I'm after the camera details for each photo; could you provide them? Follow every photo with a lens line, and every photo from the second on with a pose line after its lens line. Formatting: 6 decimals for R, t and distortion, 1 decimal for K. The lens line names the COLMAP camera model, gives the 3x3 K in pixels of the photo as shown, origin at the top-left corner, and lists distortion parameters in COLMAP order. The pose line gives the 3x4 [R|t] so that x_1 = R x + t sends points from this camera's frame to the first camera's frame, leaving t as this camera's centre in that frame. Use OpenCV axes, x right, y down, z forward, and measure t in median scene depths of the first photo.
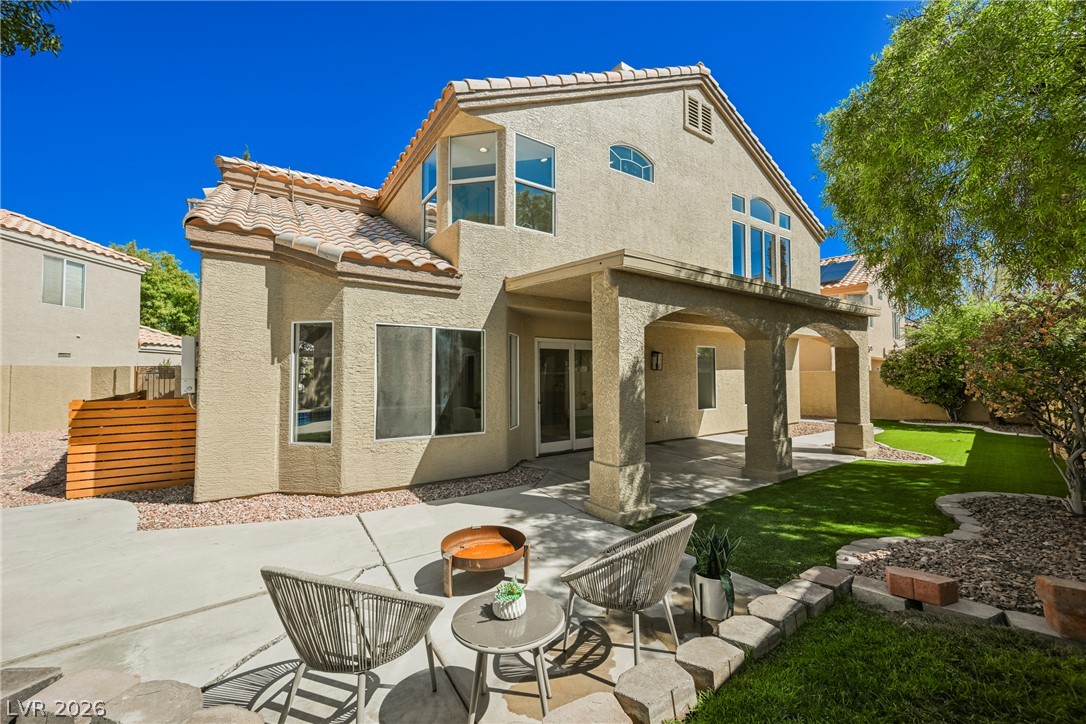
lens RADIAL K [[424.1, 0, 547.3], [0, 424.1, 364.1], [0, 0, 1]] dist [0.000954, 0.000588]
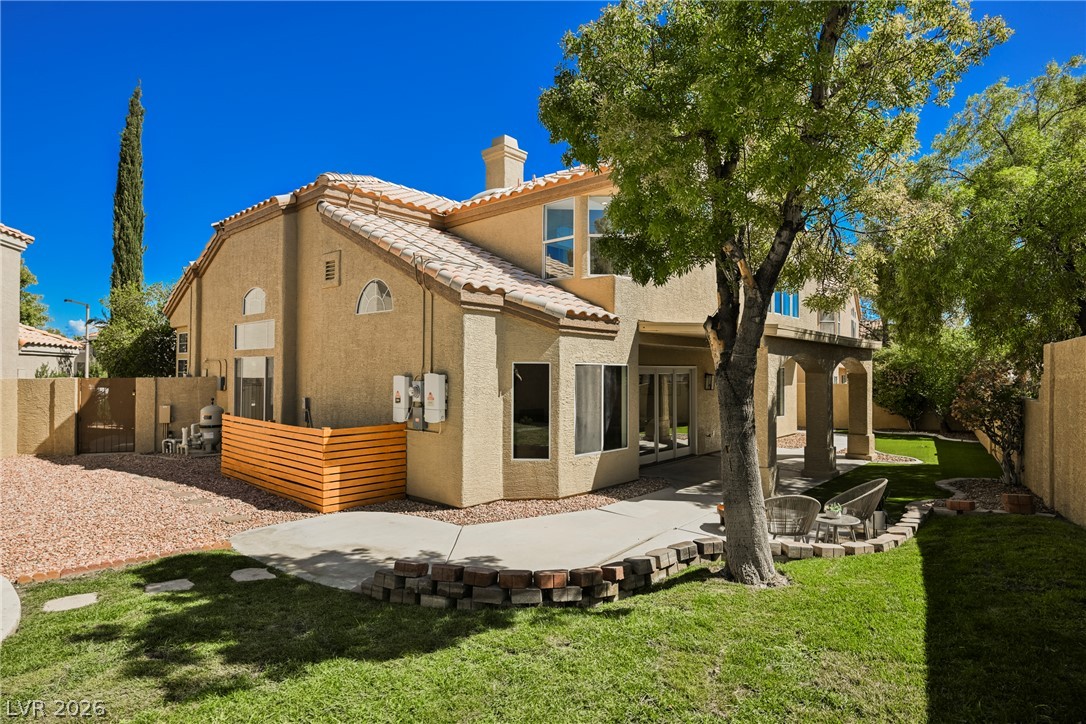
lens RADIAL K [[592.6, 0, 537.8], [0, 592.6, 363.4], [0, 0, 1]] dist [0.001919, 0.001615]
pose [[0.970497, 0.010372, 0.240891, -0.878077], [-0.014170, 0.999801, 0.014038, -0.112243], [-0.240697, -0.017037, 0.970451, -0.646482]]
